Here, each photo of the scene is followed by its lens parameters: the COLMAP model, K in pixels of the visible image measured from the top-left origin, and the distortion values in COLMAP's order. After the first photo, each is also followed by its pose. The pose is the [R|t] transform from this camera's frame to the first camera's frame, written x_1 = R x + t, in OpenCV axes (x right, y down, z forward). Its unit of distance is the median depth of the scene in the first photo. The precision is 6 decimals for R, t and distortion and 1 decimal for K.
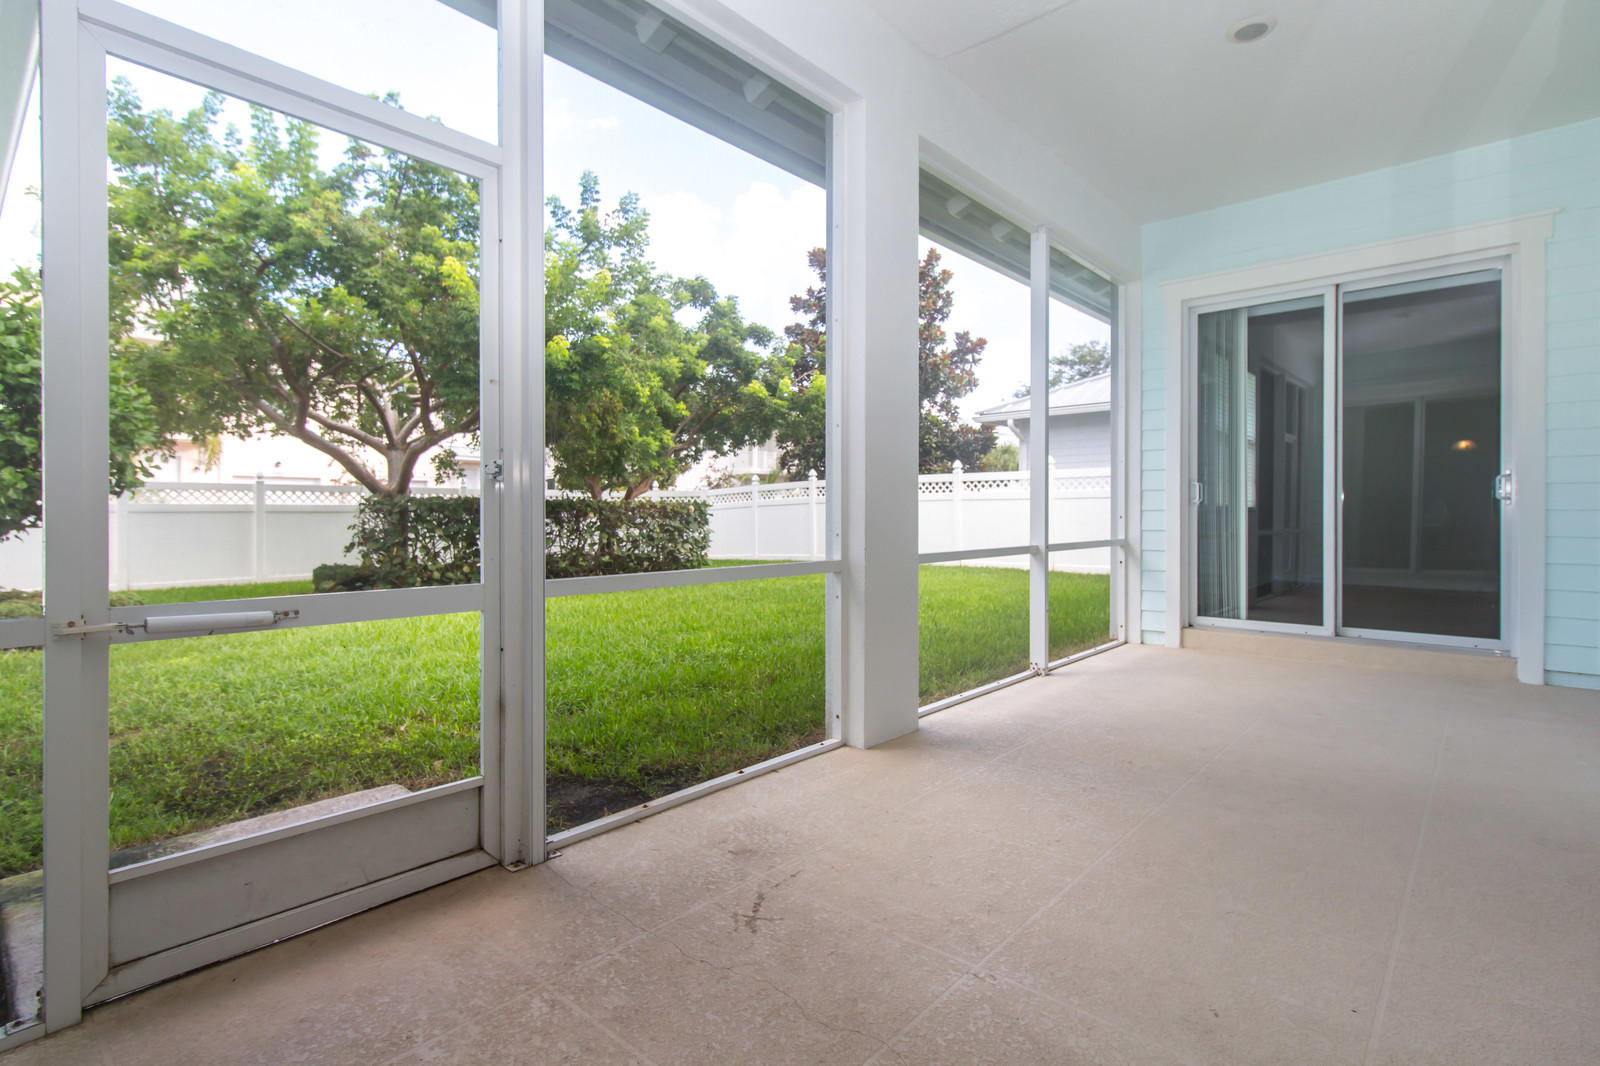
lens RADIAL K [[783.4, 0, 804.5], [0, 783.4, 516.7], [0, 0, 1]] dist [0.000763, 0.000802]
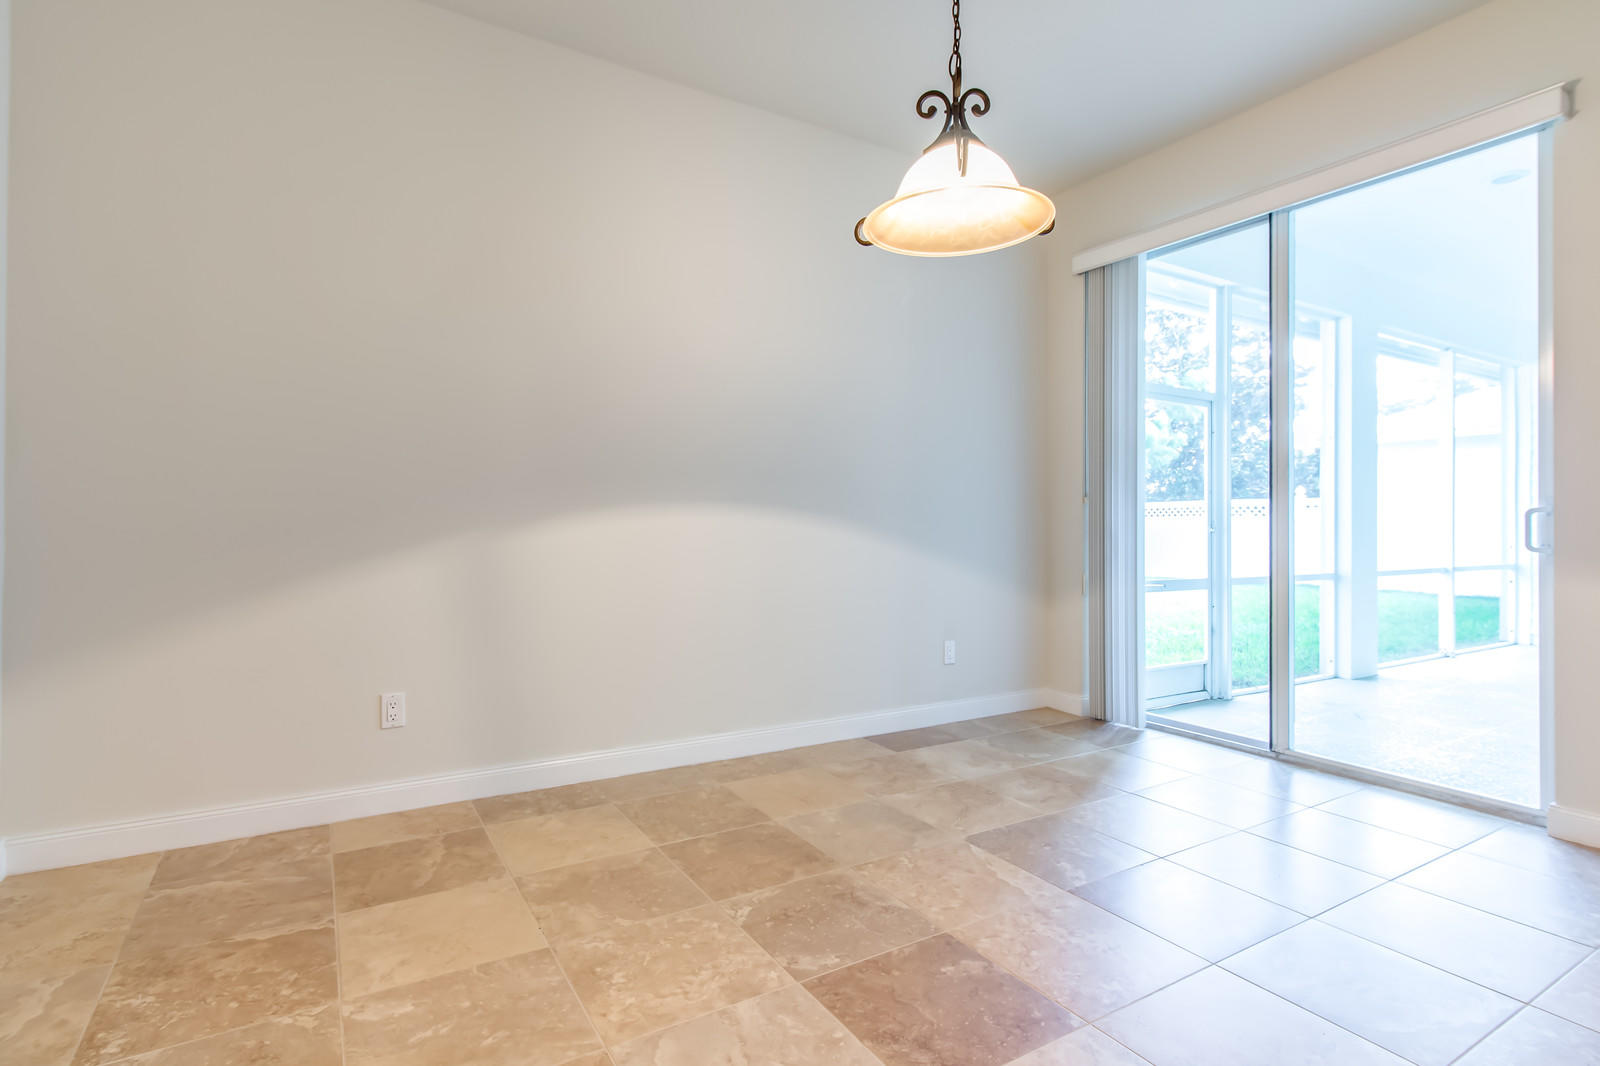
lens RADIAL K [[783.4, 0, 804.5], [0, 783.4, 516.7], [0, 0, 1]] dist [0.000763, 0.000802]
pose [[0.952792, 0.001425, -0.303620, -0.504548], [-0.008592, 0.999715, -0.022271, -0.018591], [0.303502, 0.023828, 0.952533, -0.956600]]
